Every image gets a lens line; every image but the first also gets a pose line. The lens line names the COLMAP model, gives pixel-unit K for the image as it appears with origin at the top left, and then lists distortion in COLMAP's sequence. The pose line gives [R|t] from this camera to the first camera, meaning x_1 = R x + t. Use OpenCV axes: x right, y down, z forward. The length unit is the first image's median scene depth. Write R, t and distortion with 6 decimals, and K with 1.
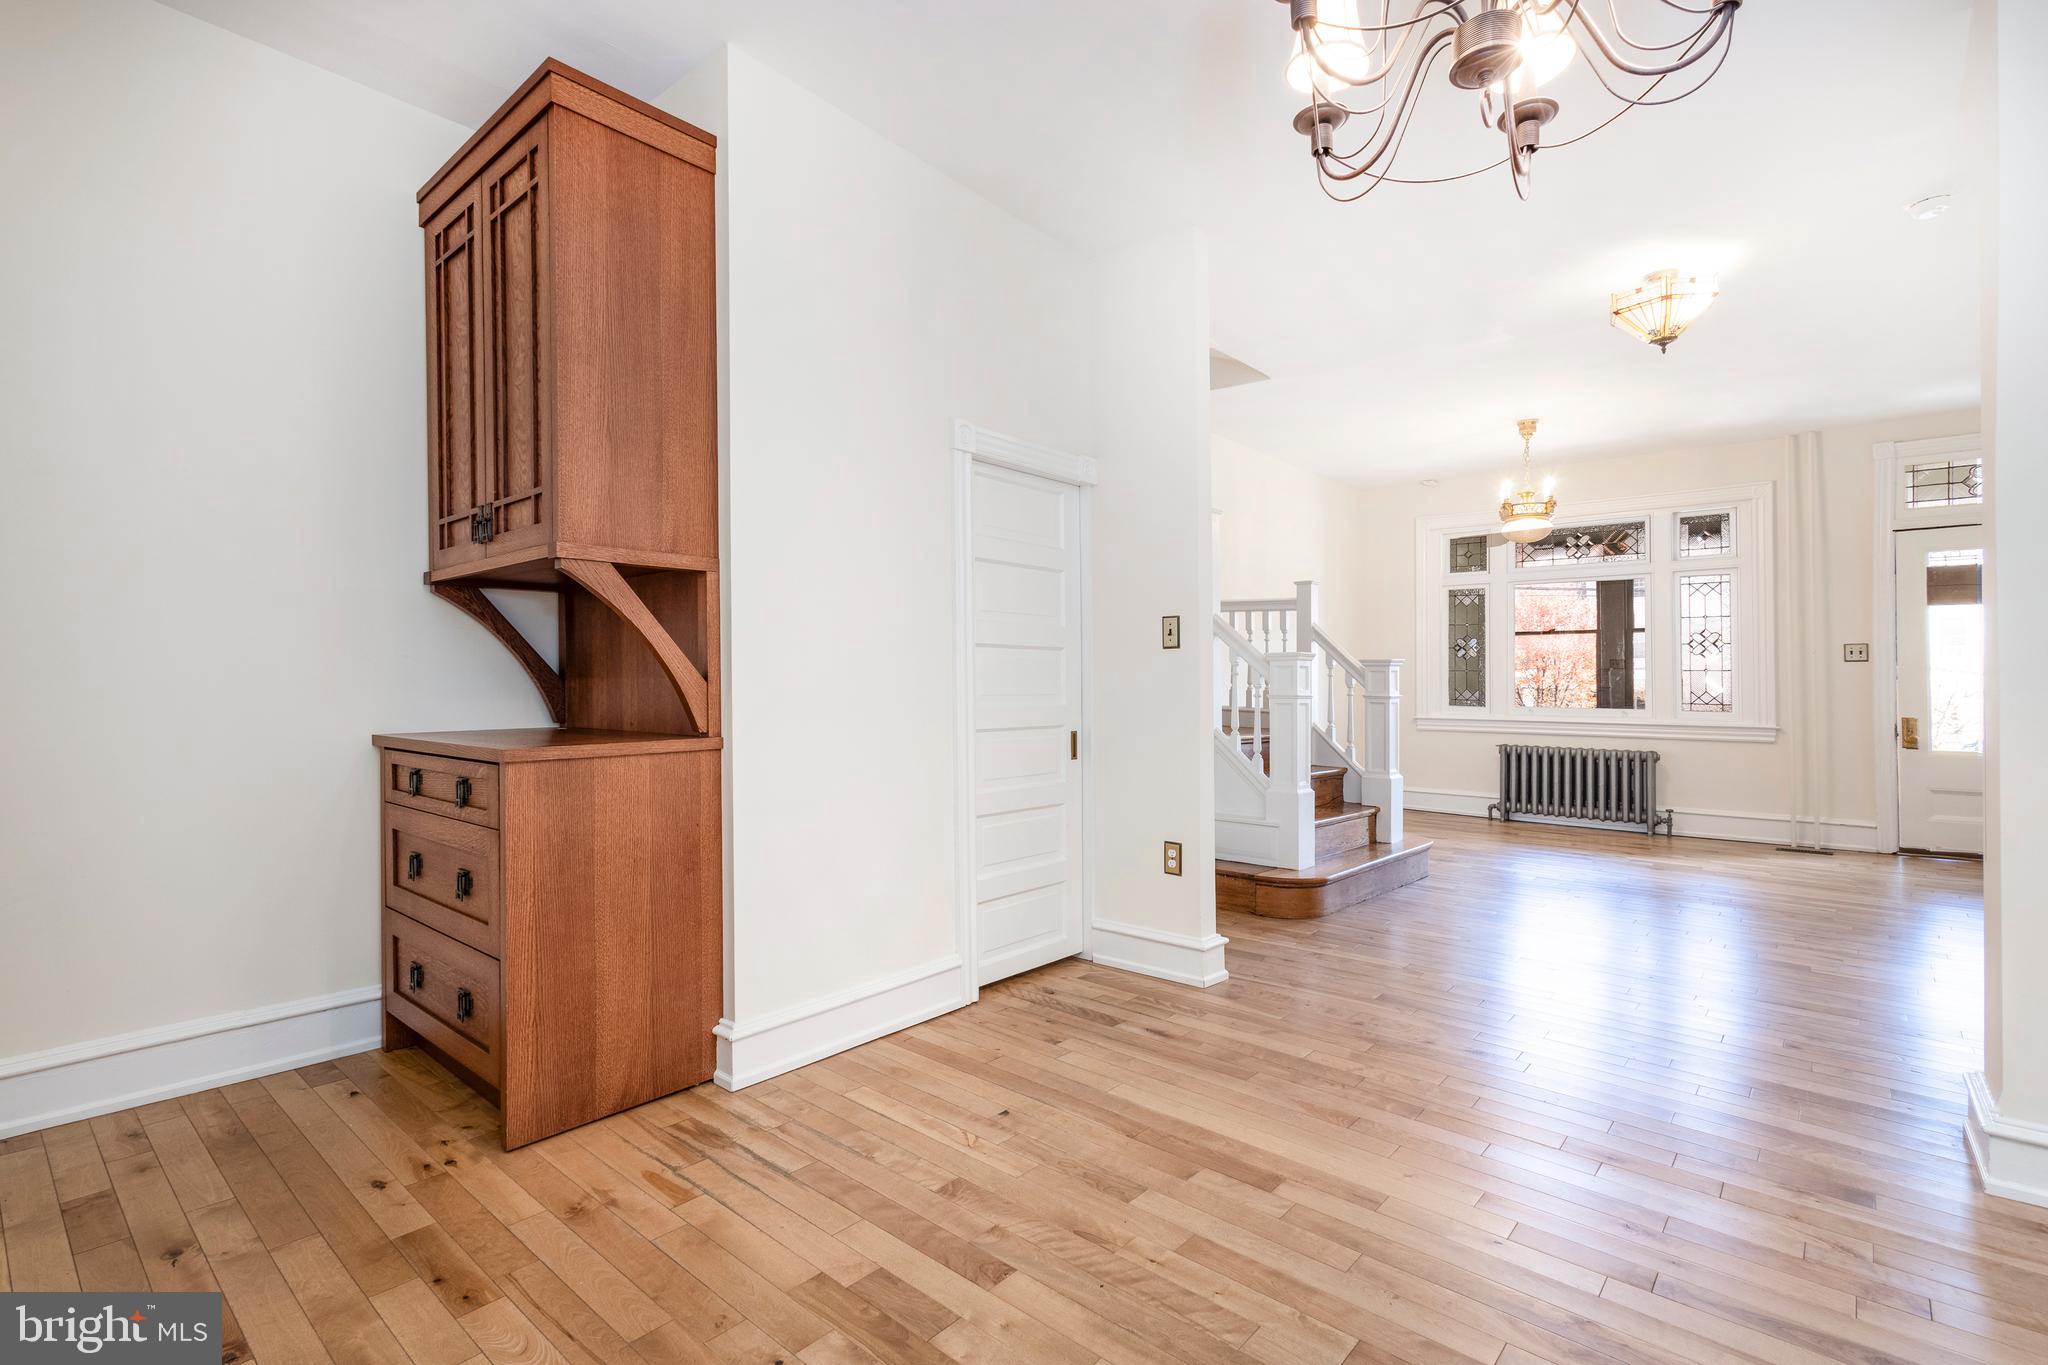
lens RADIAL K [[950.7, 0, 988.4], [0, 950.7, 672.9], [0, 0, 1]] dist [0.005975, -0.001230]
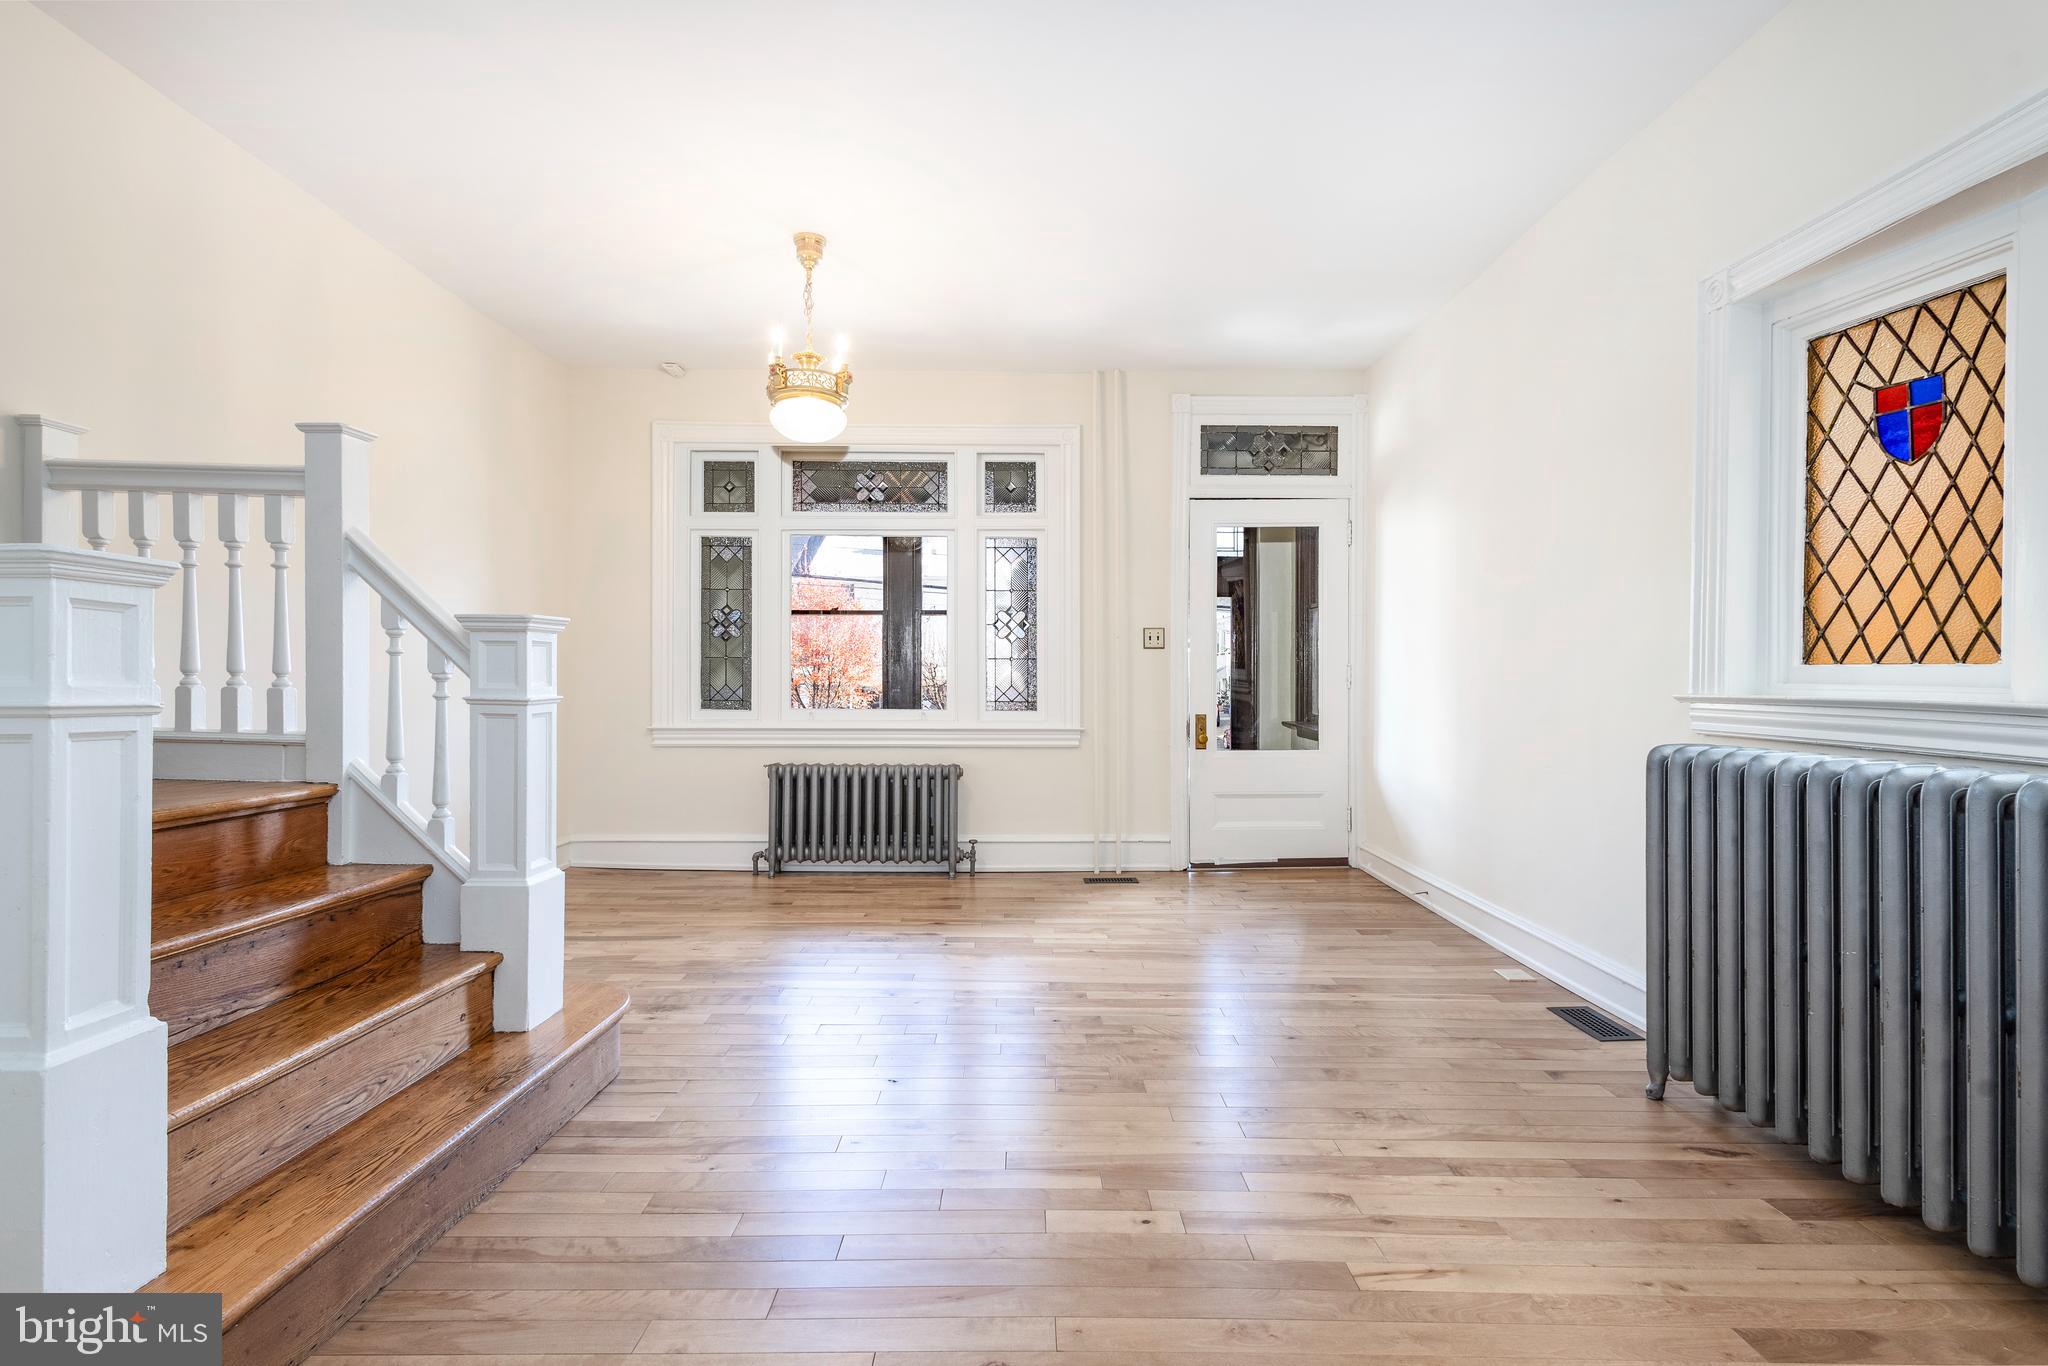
lens RADIAL K [[950.7, 0, 1080.1], [0, 950.7, 665.3], [0, 0, 1]] dist [0.005975, -0.001230]
pose [[0.699010, 0.008663, 0.715060, 0.231066], [-0.004711, 0.999961, -0.007509, 0.008789], [-0.715097, 0.001880, 0.699023, 0.410624]]
